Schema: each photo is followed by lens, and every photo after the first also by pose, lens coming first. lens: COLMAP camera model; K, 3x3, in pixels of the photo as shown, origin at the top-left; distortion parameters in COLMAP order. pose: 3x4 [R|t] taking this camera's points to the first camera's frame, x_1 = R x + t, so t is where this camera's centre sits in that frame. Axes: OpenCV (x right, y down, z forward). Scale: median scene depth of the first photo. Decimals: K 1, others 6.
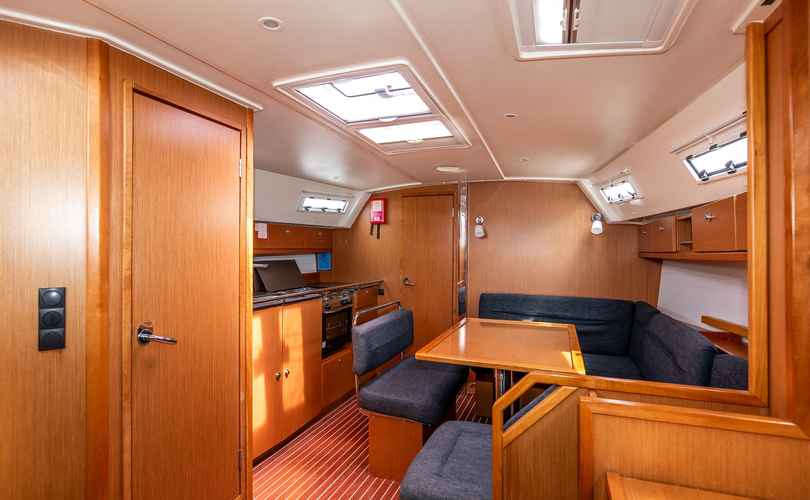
lens RADIAL K [[398.5, 0, 405.0], [0, 398.5, 250.0], [0, 0, 1]] dist [-0.001949, 0.000641]
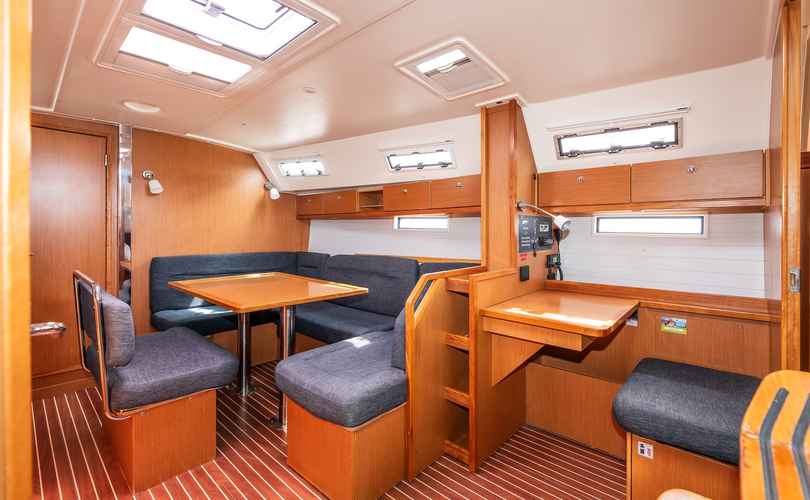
lens RADIAL K [[349.9, 0, 425.0], [0, 349.9, 230.7], [0, 0, 1]] dist [-0.000412, 0.000041]
pose [[0.348189, -0.005752, 0.937407, -0.352329], [-0.007008, 0.999937, 0.008739, 0.042342], [-0.937398, -0.009612, 0.348126, 0.182593]]
